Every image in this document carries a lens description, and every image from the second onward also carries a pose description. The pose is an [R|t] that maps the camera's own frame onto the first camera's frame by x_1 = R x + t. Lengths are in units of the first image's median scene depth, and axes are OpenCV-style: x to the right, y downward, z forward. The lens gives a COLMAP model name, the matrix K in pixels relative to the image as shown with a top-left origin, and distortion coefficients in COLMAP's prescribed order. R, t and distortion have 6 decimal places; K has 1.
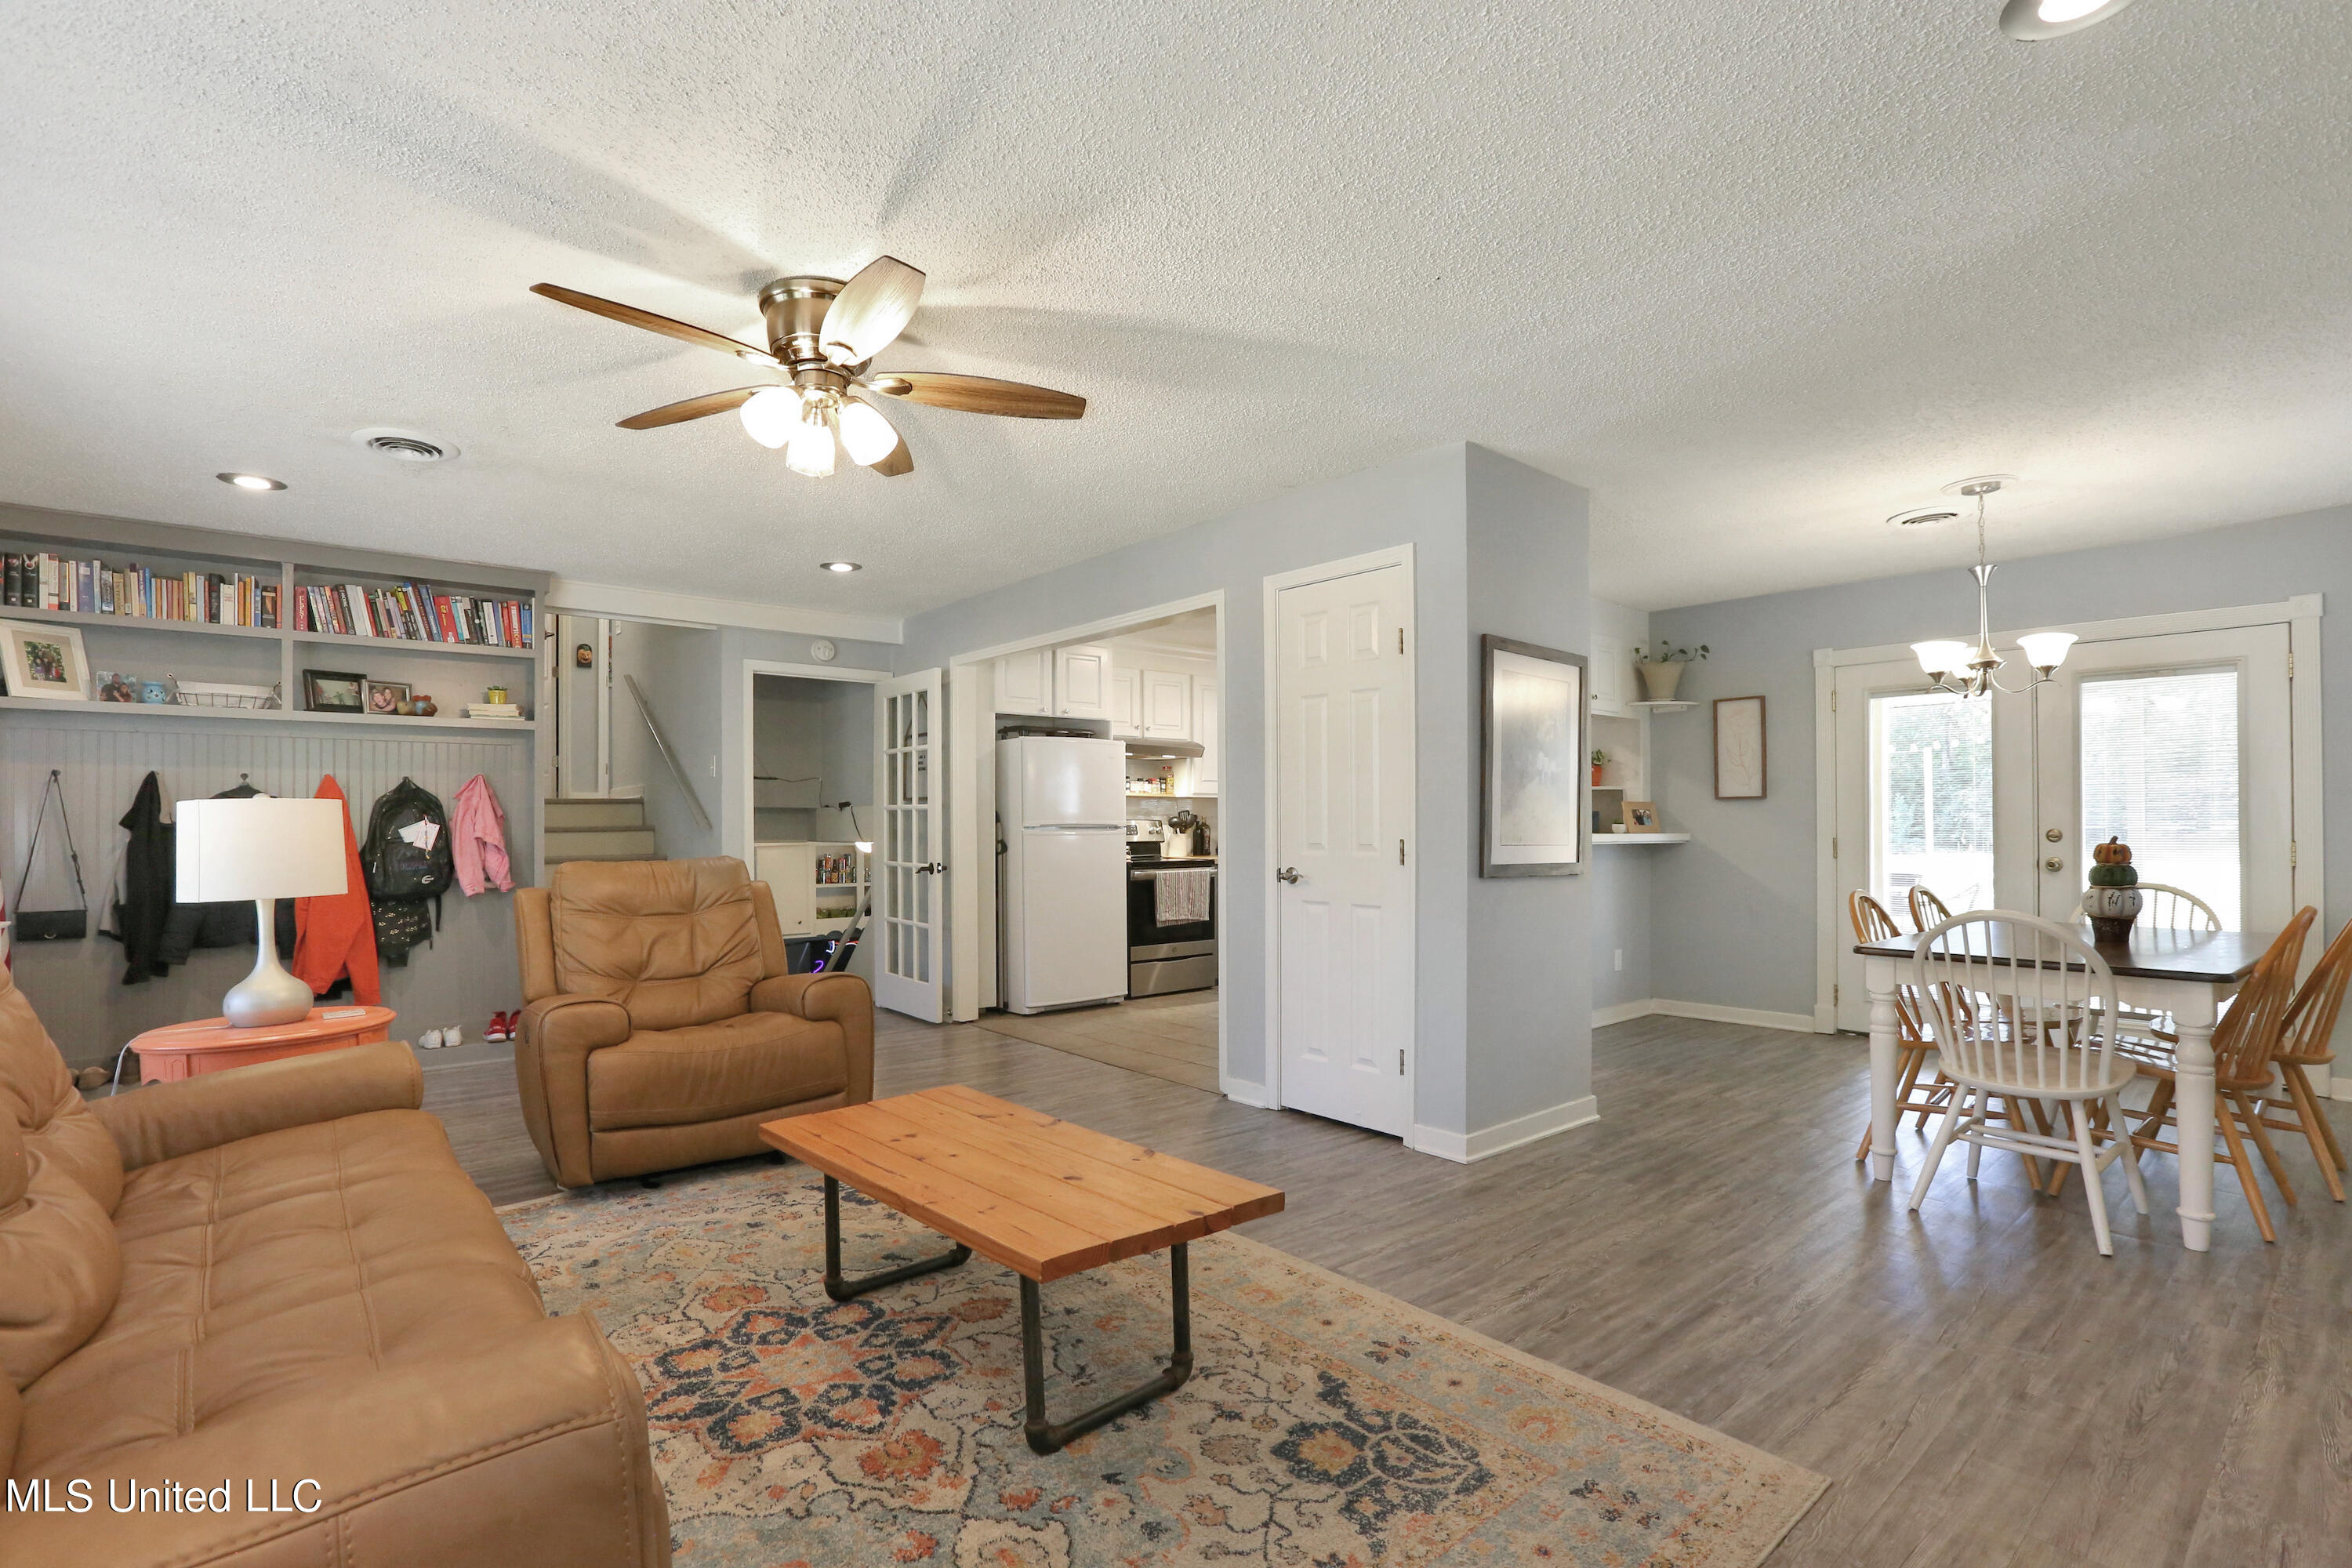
lens RADIAL K [[1080.2, 0, 1175.1], [0, 1080.2, 830.3], [0, 0, 1]] dist [-0.046913, 0.018185]
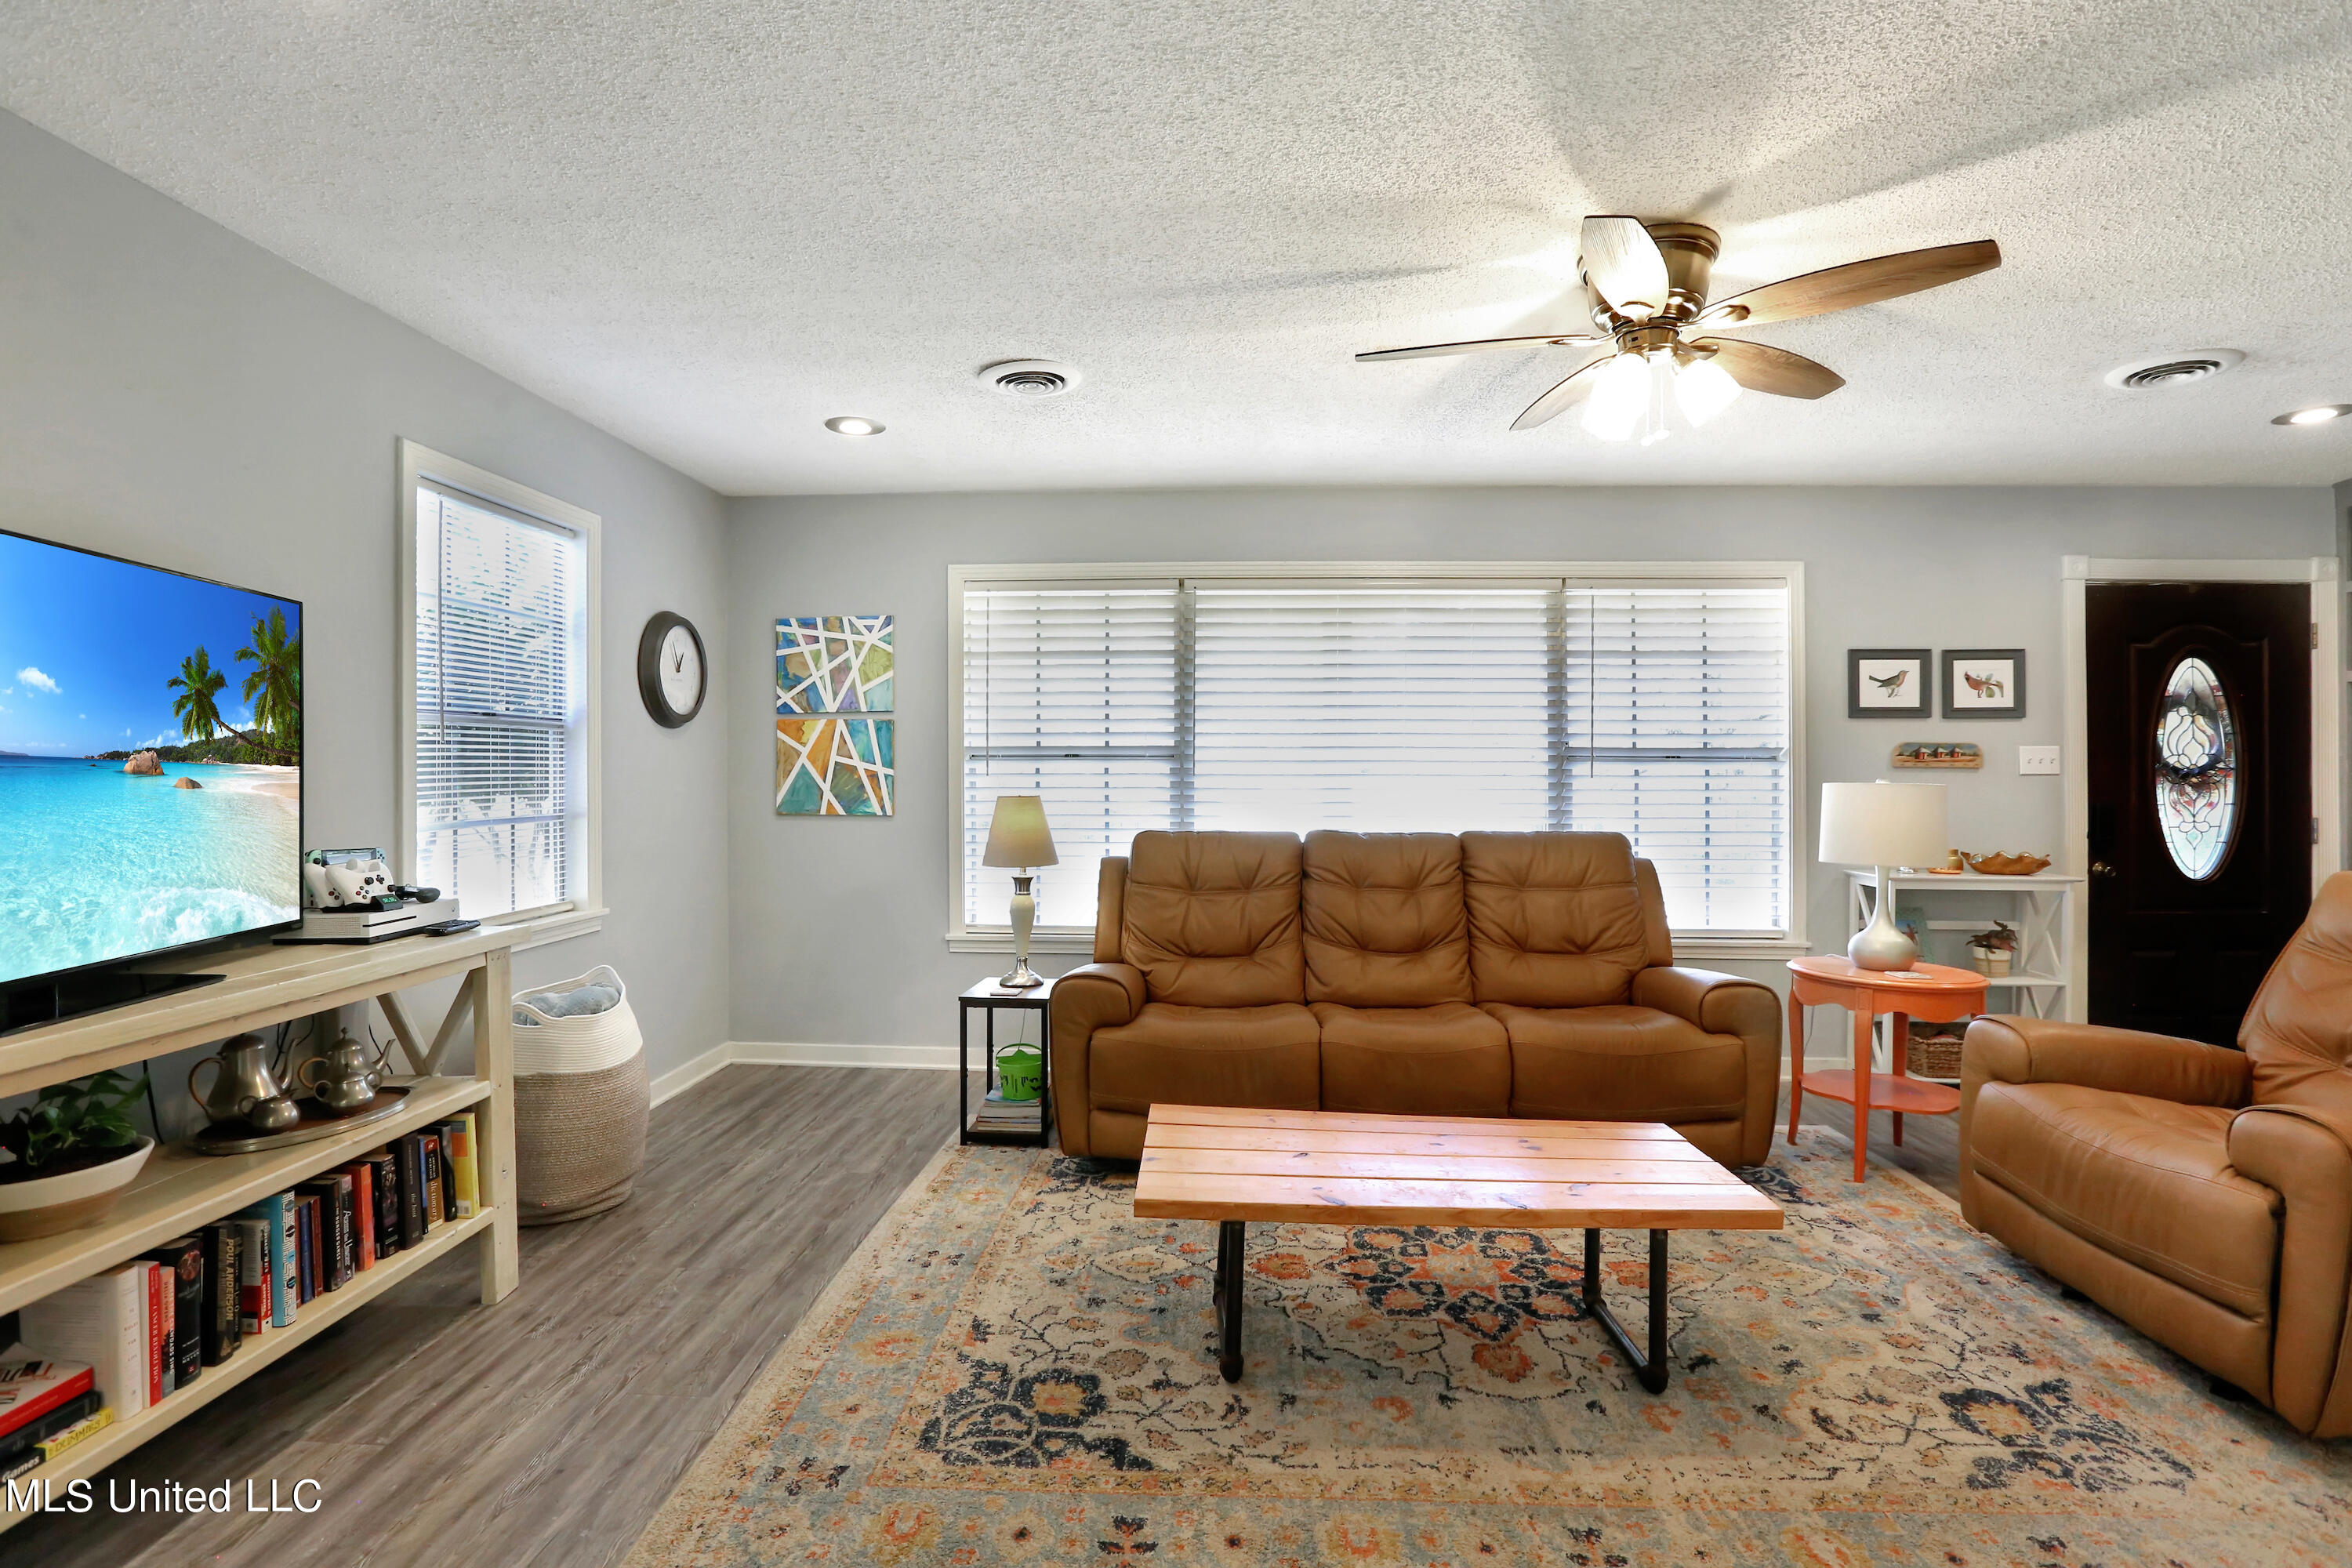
lens RADIAL K [[1086.8, 0, 1169.1], [0, 1086.8, 799.5], [0, 0, 1]] dist [-0.048515, 0.018265]
pose [[-0.687978, 0.019377, -0.725472, 0.433329], [-0.002738, 0.999567, 0.029295, -0.033496], [0.725726, 0.022141, -0.687628, 0.926662]]
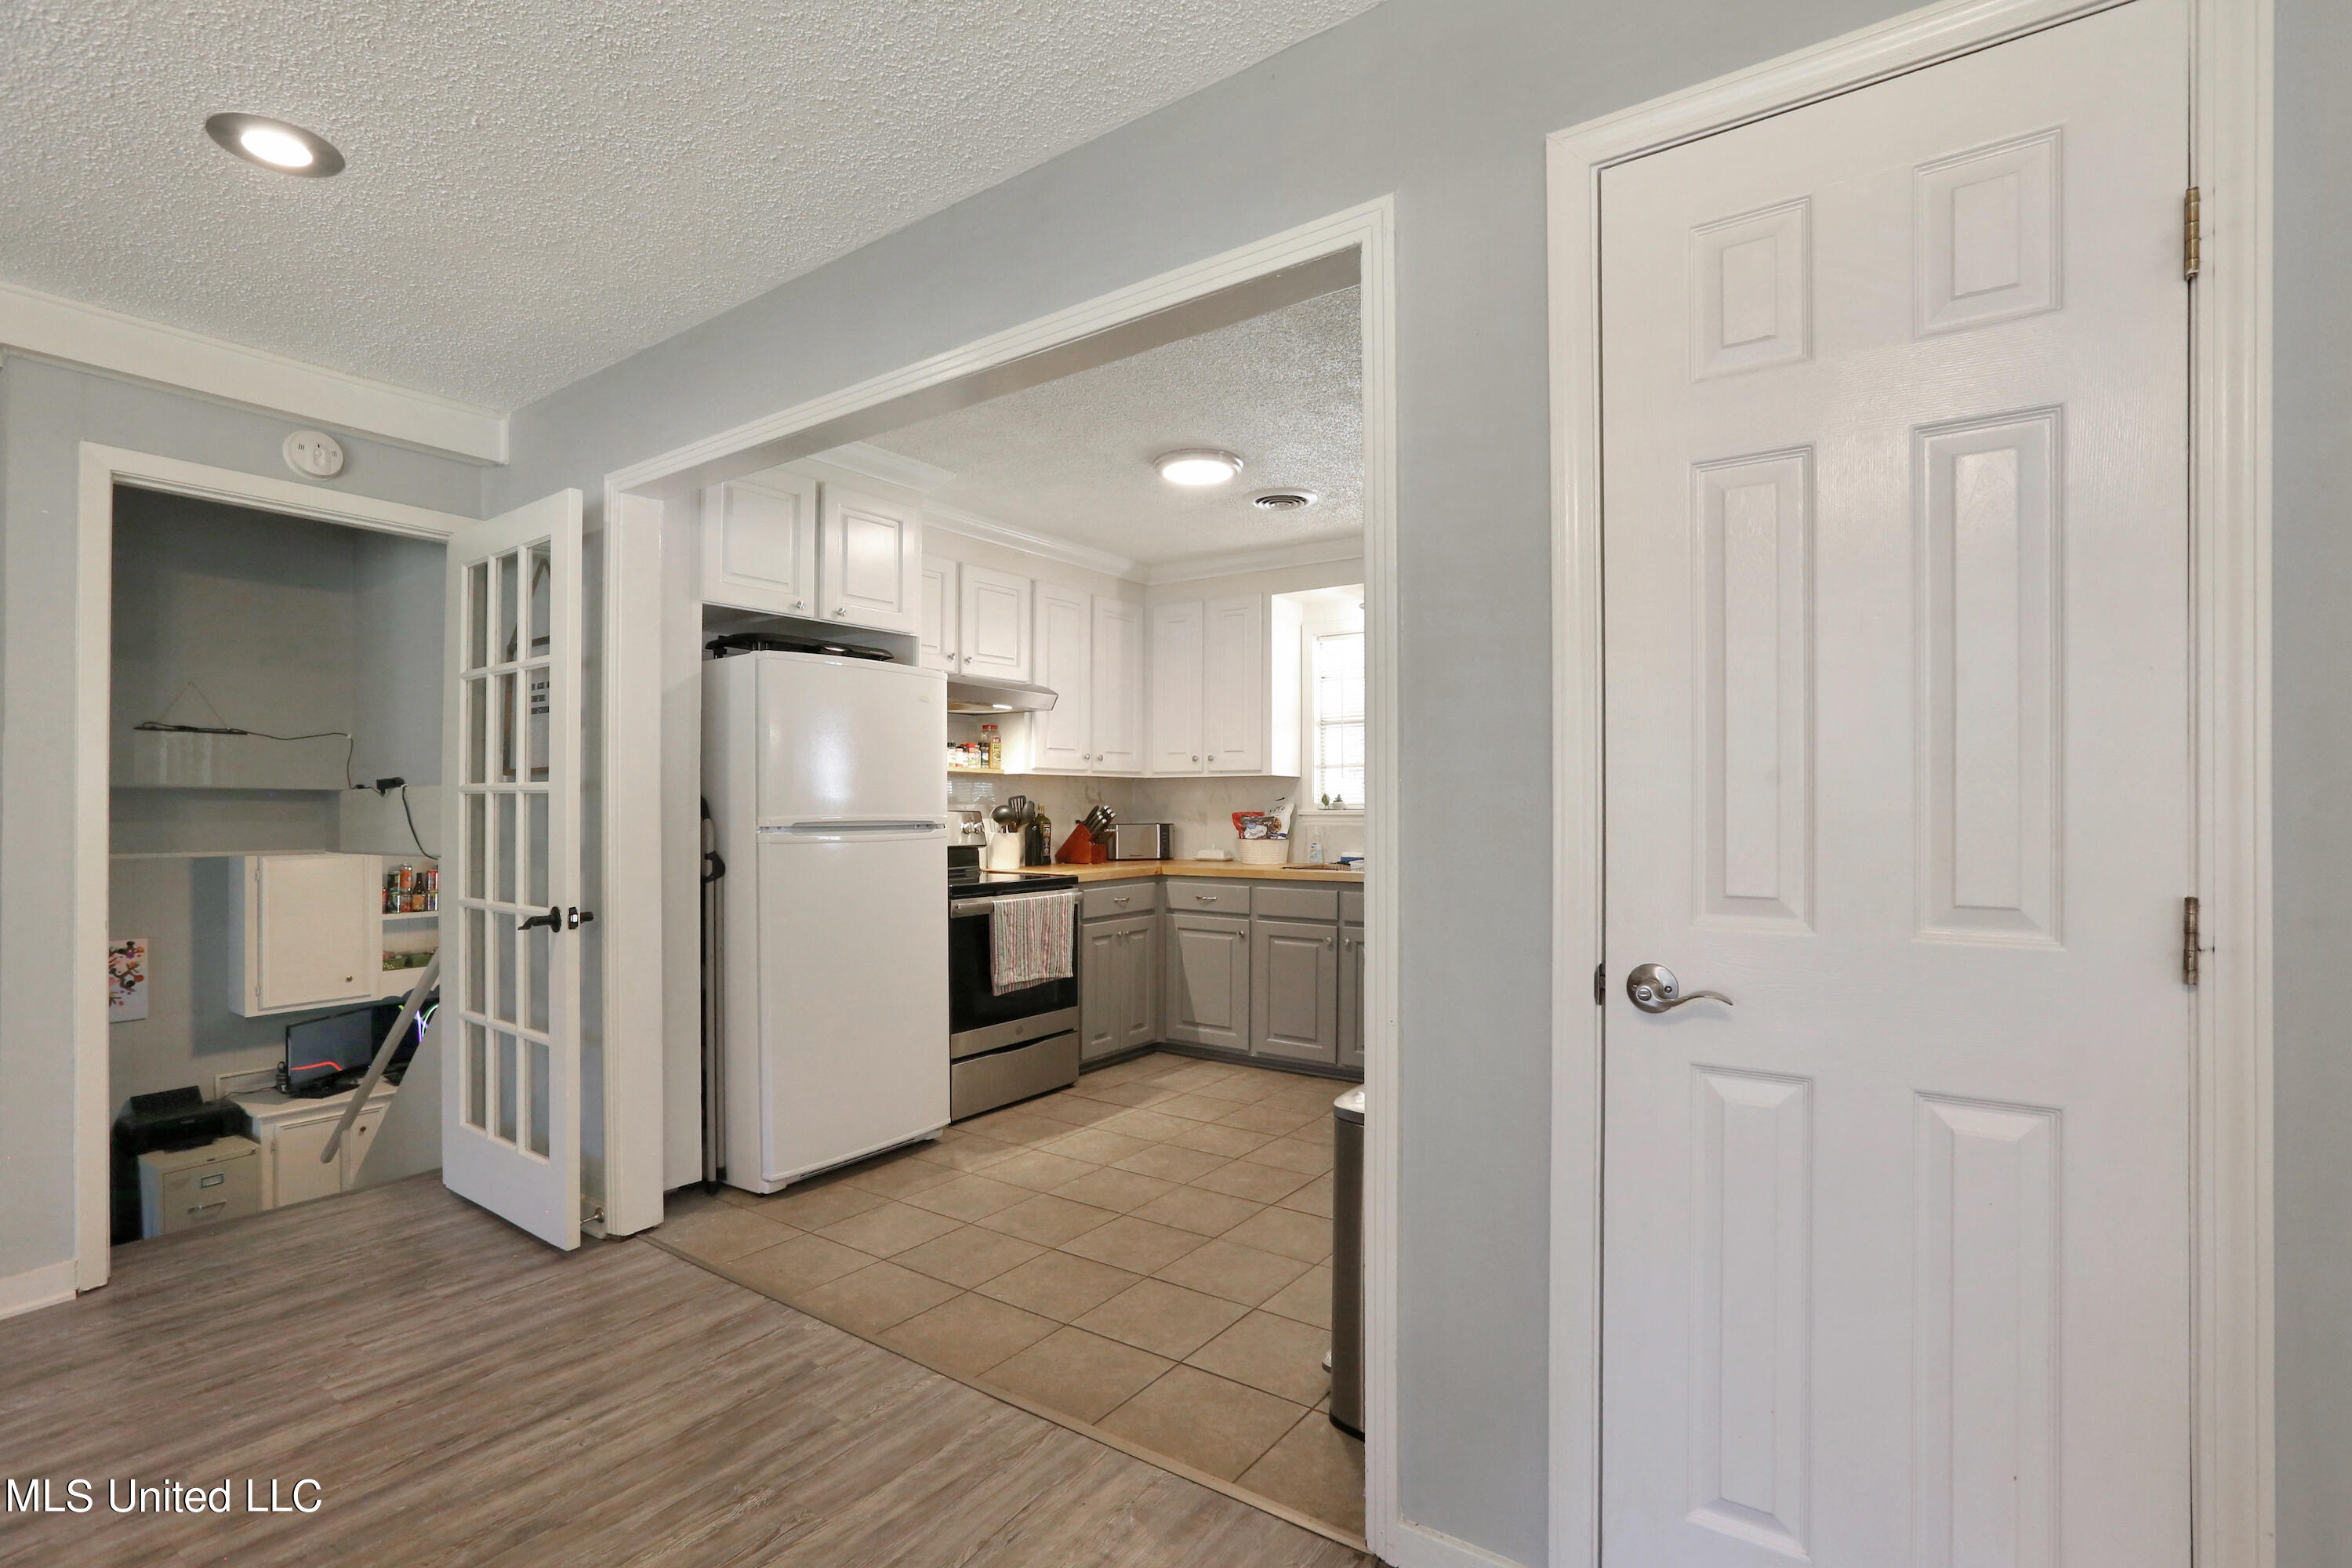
lens RADIAL K [[1086.8, 0, 1169.1], [0, 1086.8, 799.5], [0, 0, 1]] dist [-0.048515, 0.018265]
pose [[0.967829, 0.002704, 0.251595, -0.142598], [0.001179, 0.999882, -0.015285, -0.014571], [-0.251607, 0.015090, 0.967712, 0.801655]]
